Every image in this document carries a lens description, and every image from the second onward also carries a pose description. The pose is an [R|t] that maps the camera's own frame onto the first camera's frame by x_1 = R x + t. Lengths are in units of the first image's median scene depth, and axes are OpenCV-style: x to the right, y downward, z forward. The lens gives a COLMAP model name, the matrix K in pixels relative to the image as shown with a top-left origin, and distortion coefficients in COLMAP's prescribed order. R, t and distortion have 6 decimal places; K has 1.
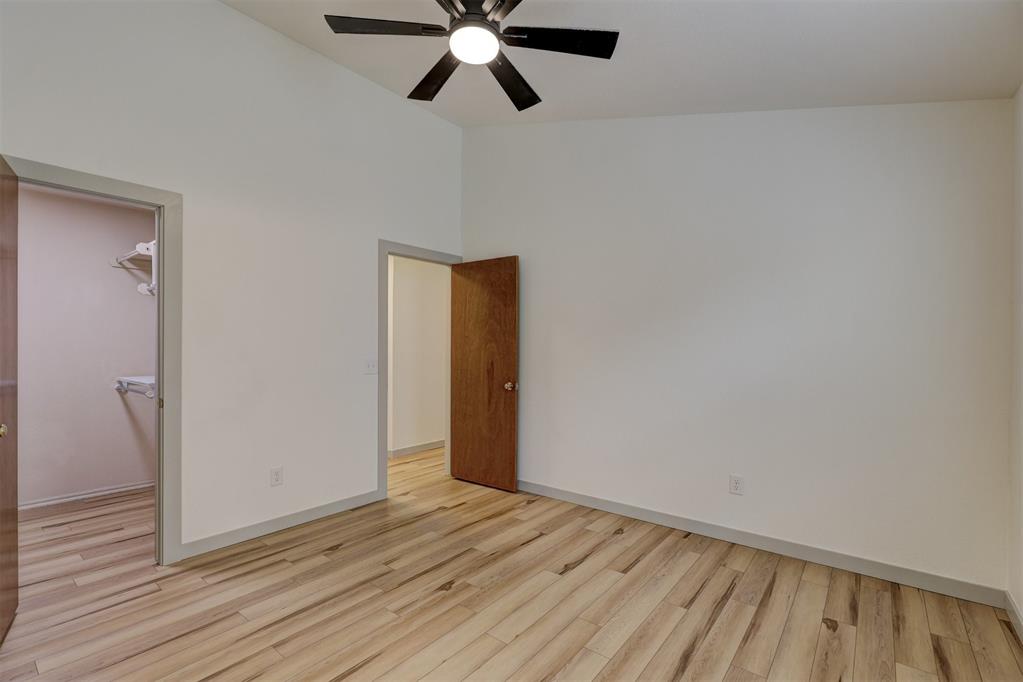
lens RADIAL K [[463.4, 0, 510.3], [0, 463.4, 341.4], [0, 0, 1]] dist [0.002868, 0.000317]
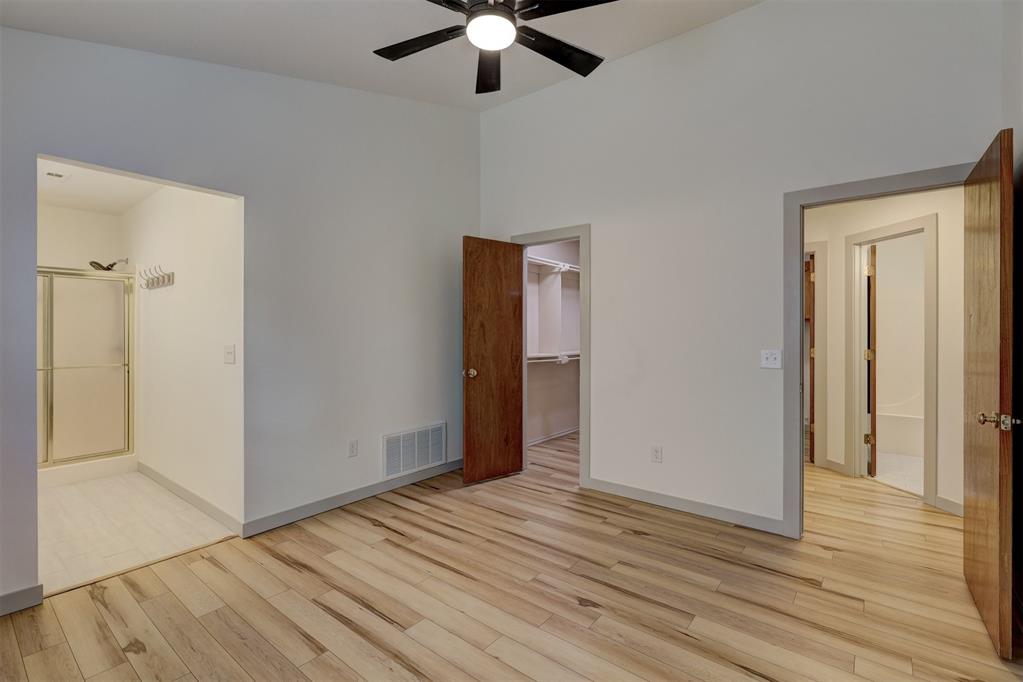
lens RADIAL K [[463.9, 0, 509.8], [0, 463.9, 336.8], [0, 0, 1]] dist [0.000340, 0.000053]
pose [[-0.000677, 0.002162, -0.999997, 0.710742], [0.007254, 0.999971, 0.002157, 0.015026], [0.999973, -0.007252, -0.000693, 0.812443]]
